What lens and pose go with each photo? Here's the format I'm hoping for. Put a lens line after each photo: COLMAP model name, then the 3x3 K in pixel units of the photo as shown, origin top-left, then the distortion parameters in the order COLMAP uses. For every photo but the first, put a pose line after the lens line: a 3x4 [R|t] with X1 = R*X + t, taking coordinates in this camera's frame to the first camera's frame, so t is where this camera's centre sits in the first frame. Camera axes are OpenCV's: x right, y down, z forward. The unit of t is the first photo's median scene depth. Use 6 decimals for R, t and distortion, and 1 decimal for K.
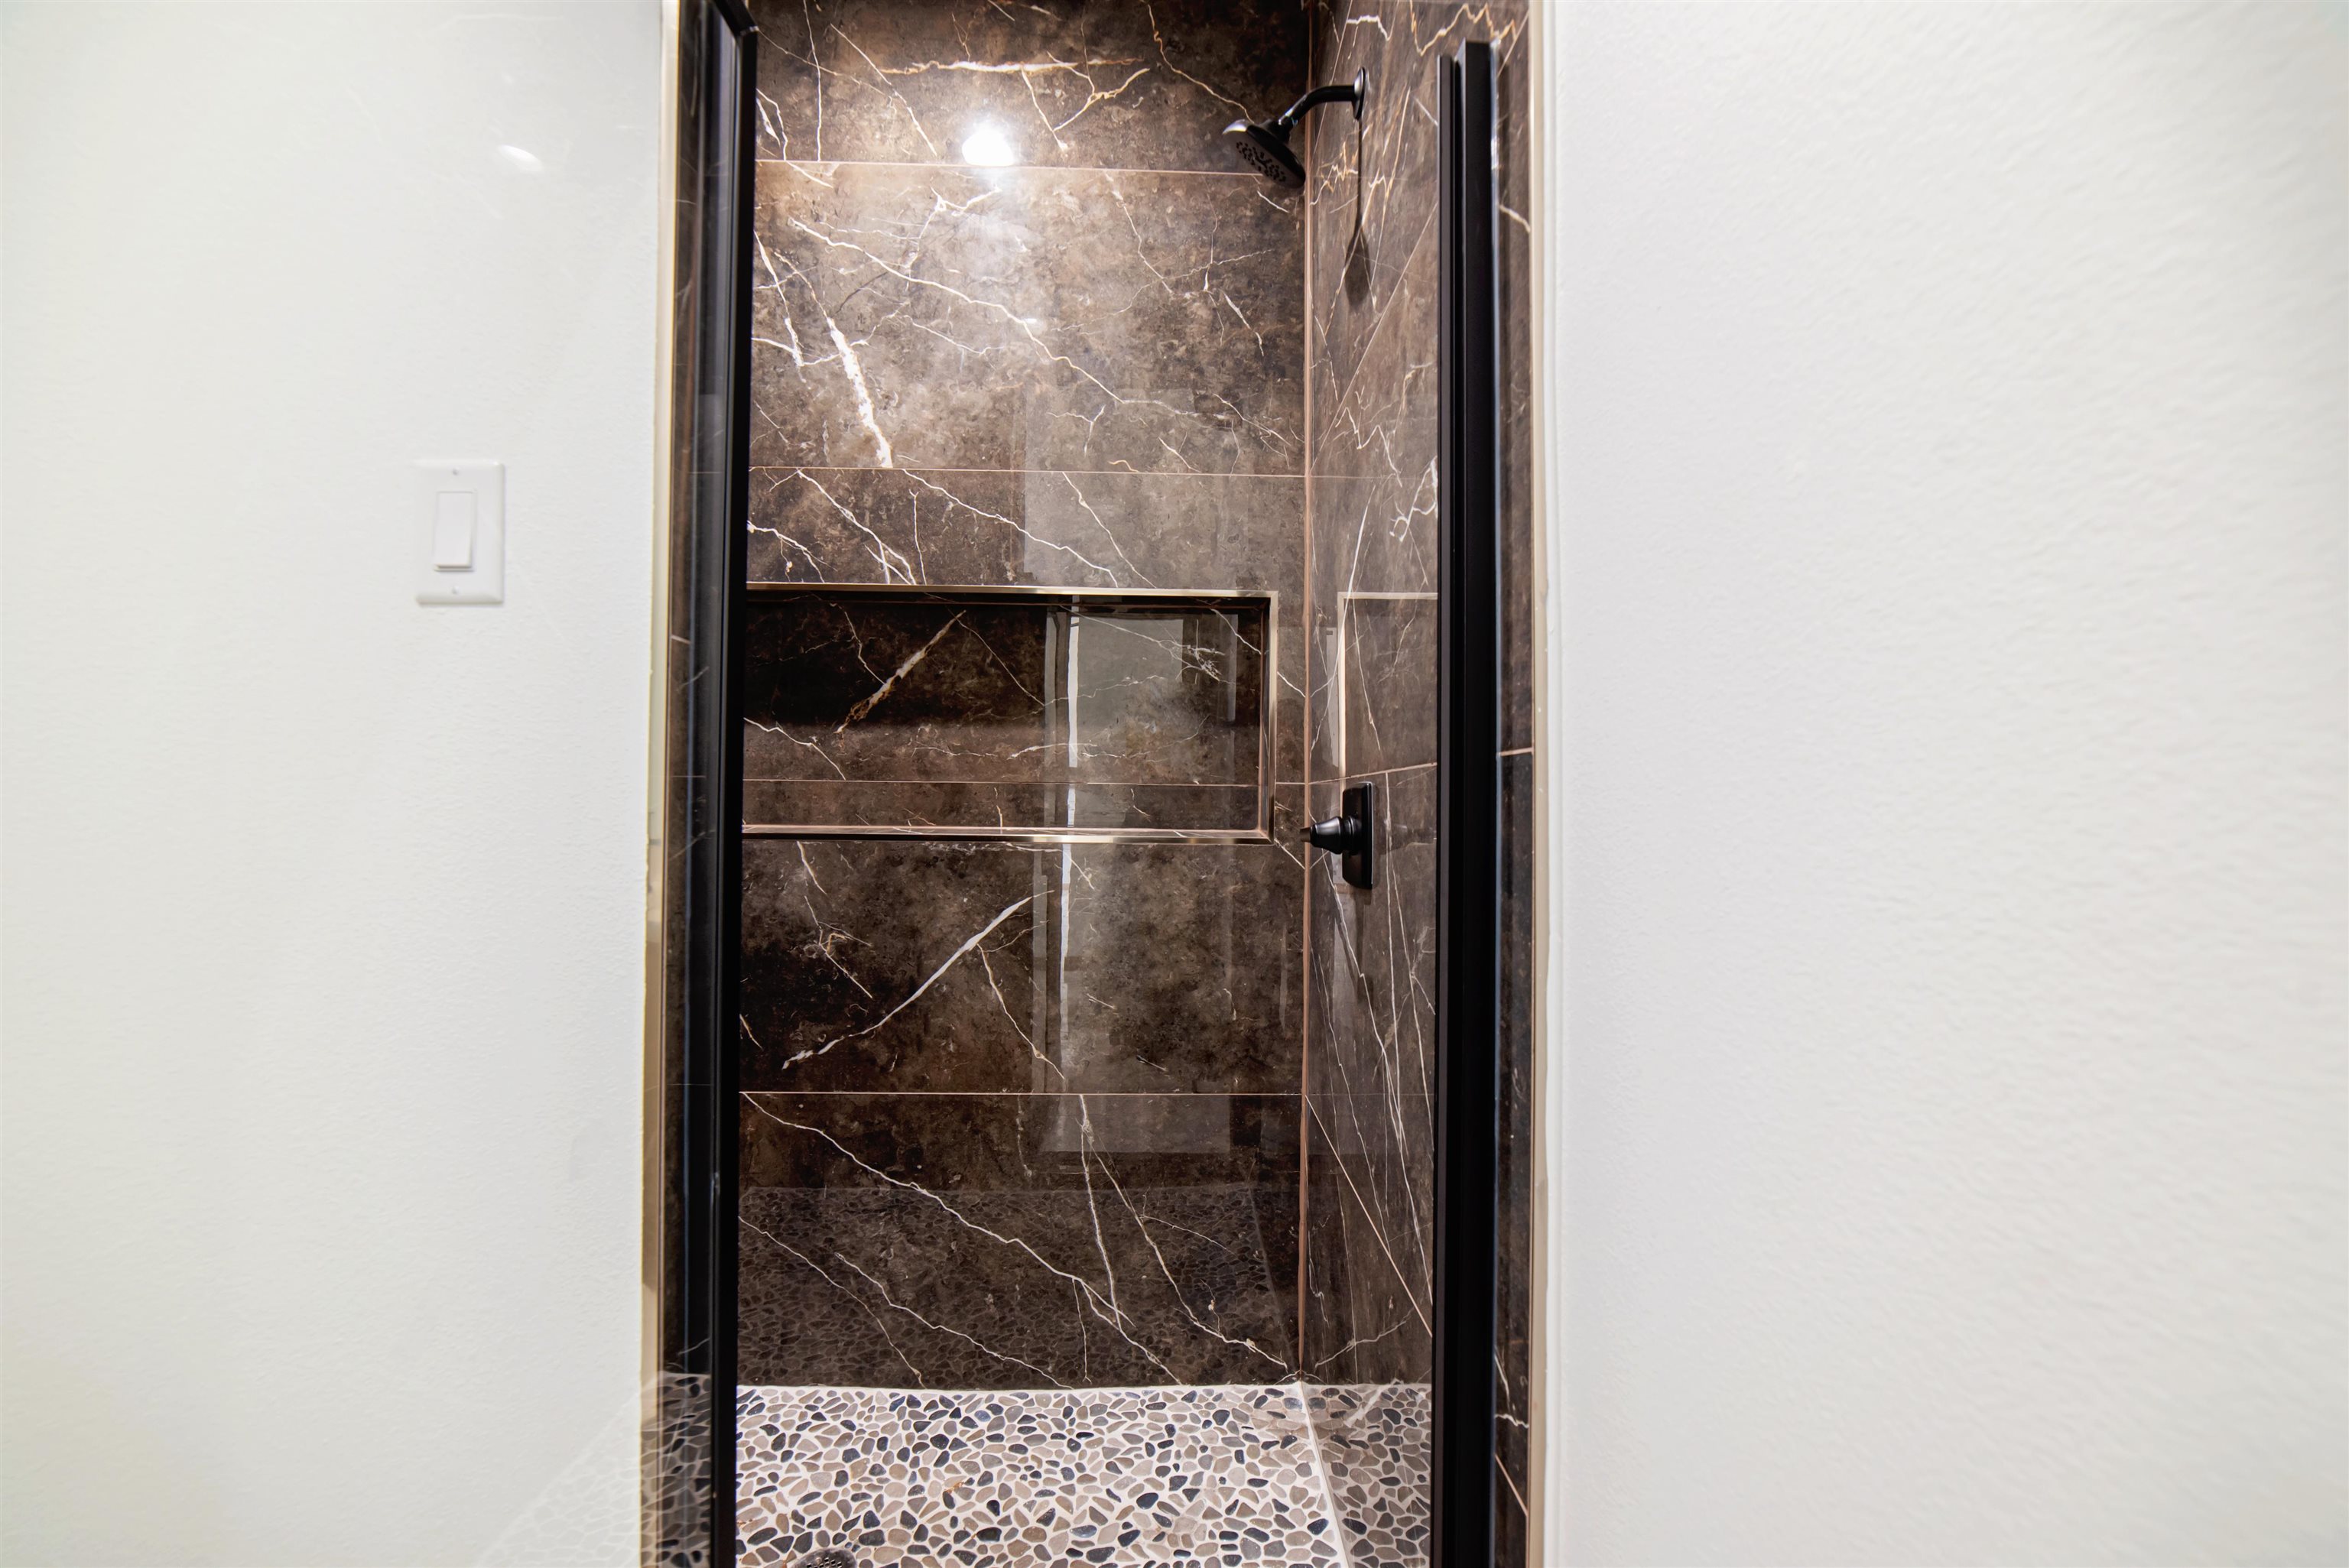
lens RADIAL K [[905.7, 0, 1168.0], [0, 905.7, 789.6], [0, 0, 1]] dist [-0.016331, 0.005293]
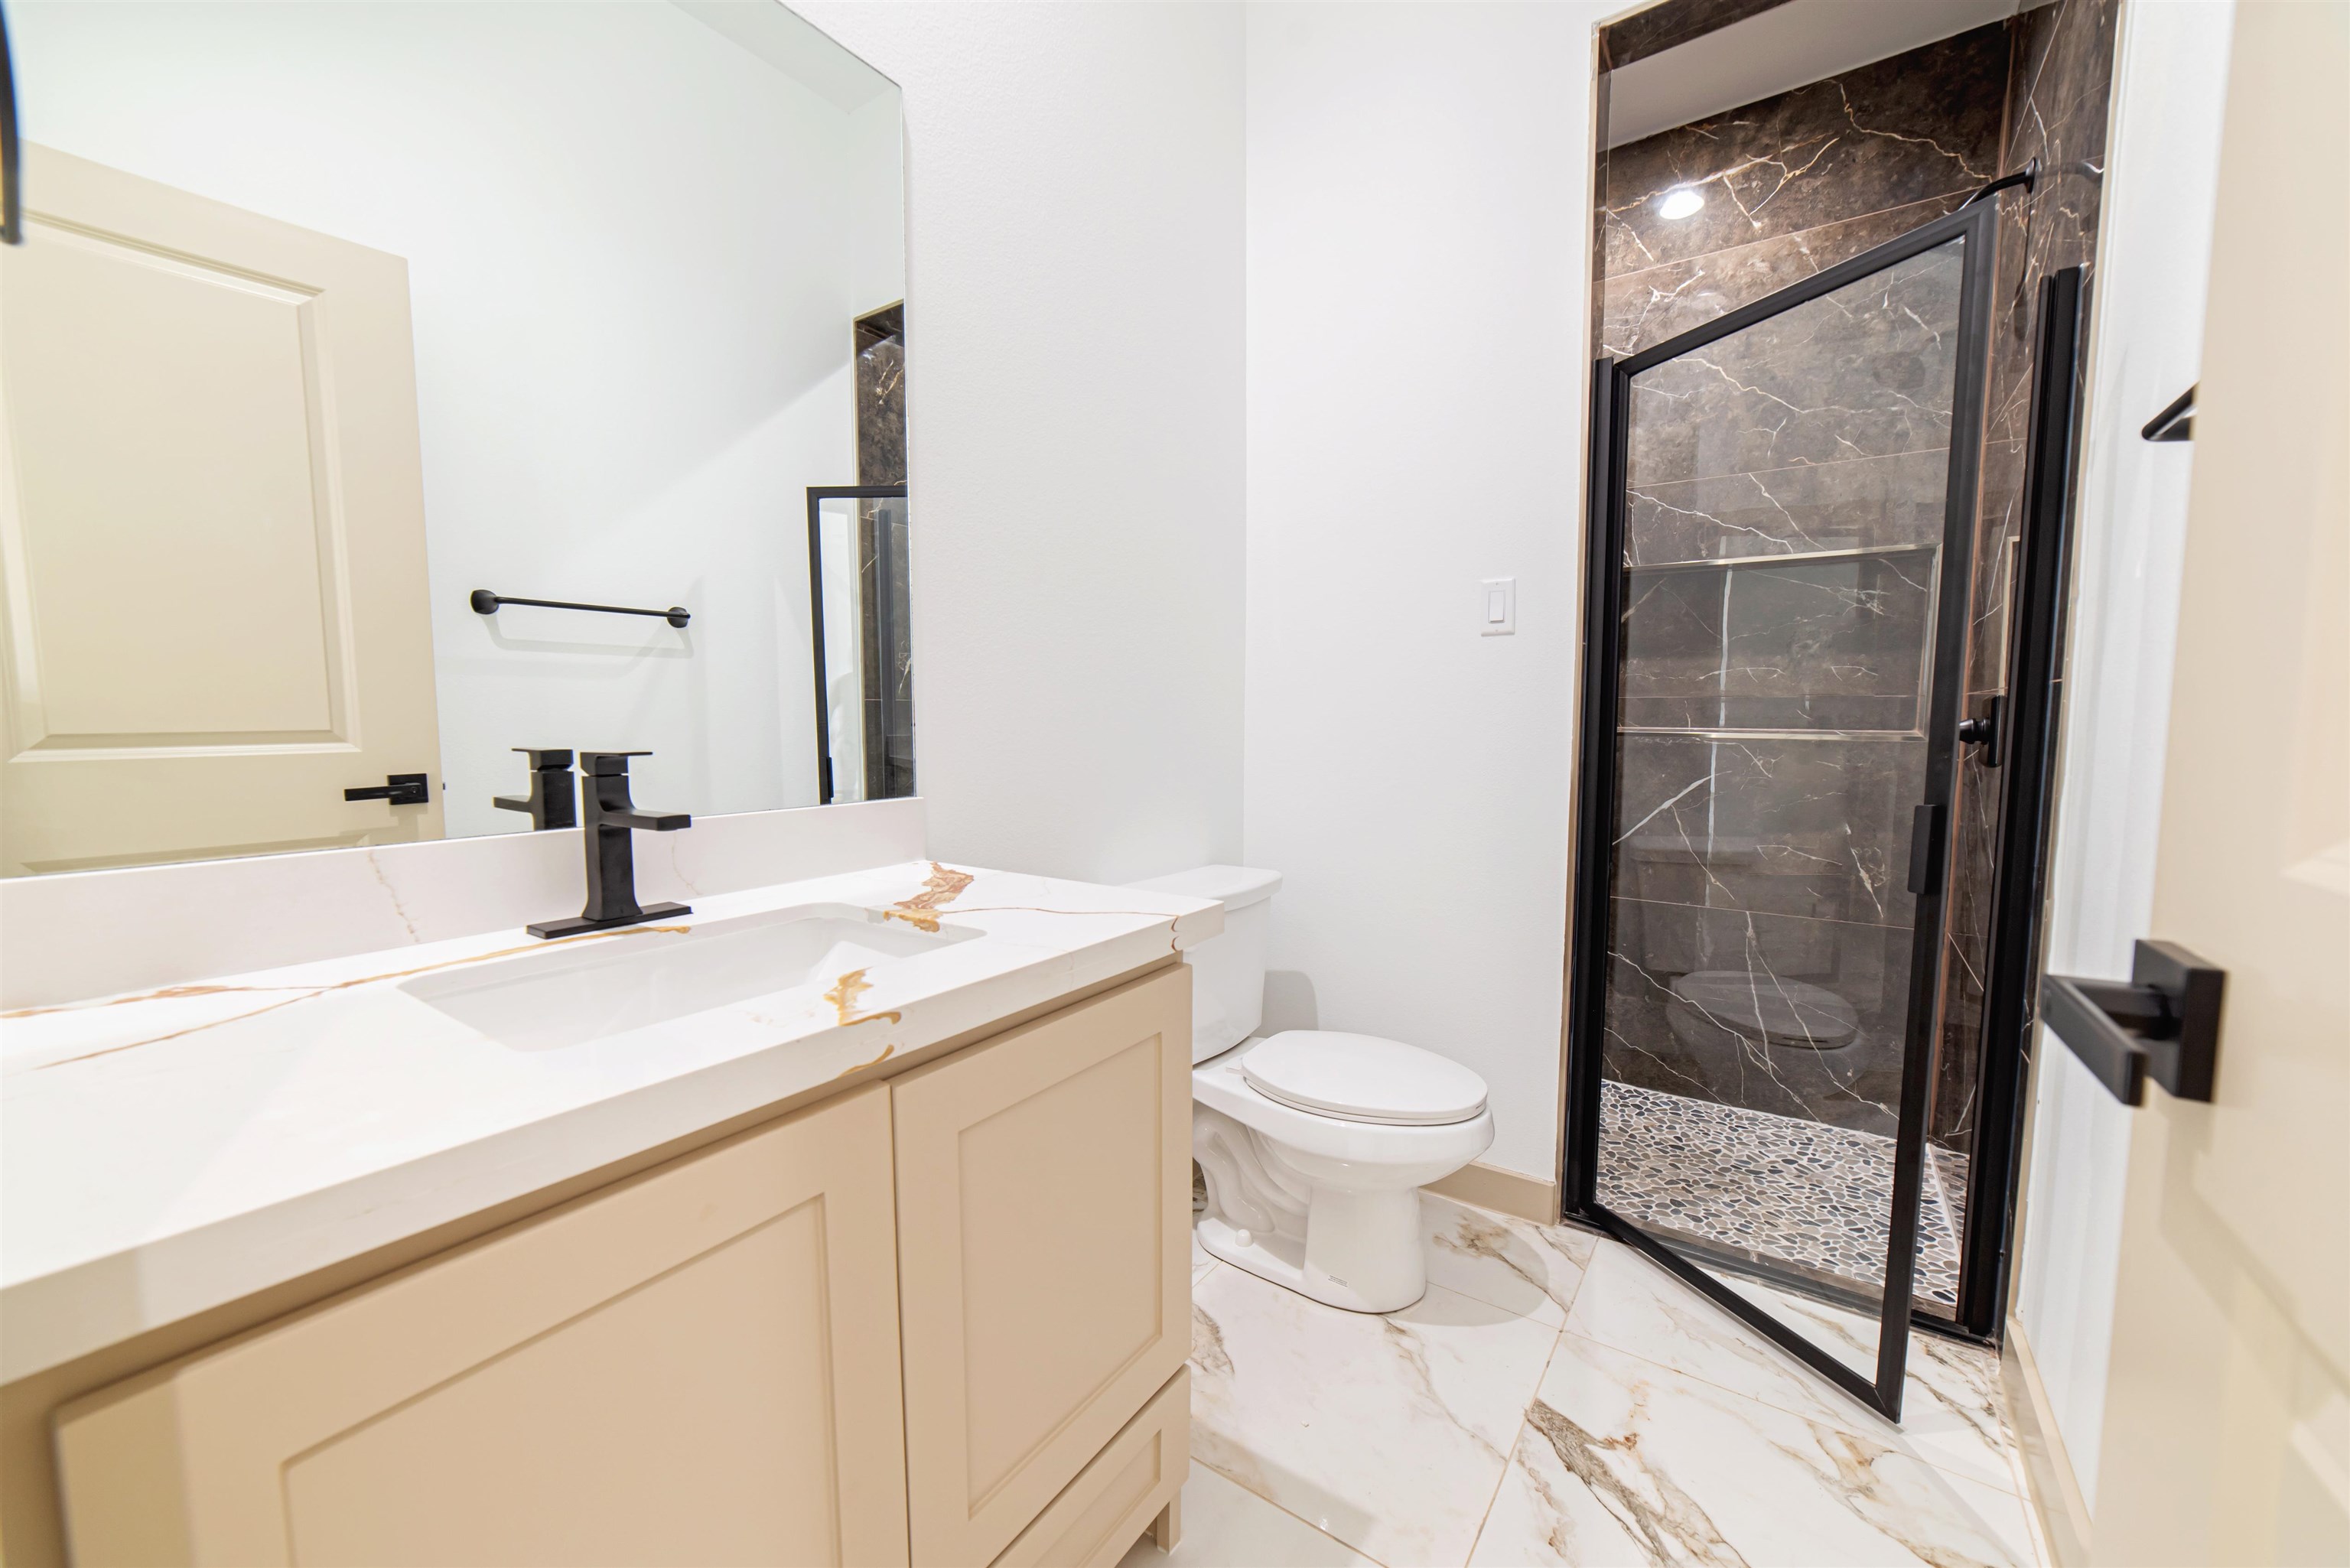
lens RADIAL K [[906.1, 0, 1170.2], [0, 906.1, 790.4], [0, 0, 1]] dist [-0.016331, 0.005293]
pose [[0.805885, 0.040966, -0.590653, 0.003914], [0.016875, 0.995609, 0.092076, -0.006449], [0.591831, -0.084169, 0.801655, -0.682994]]
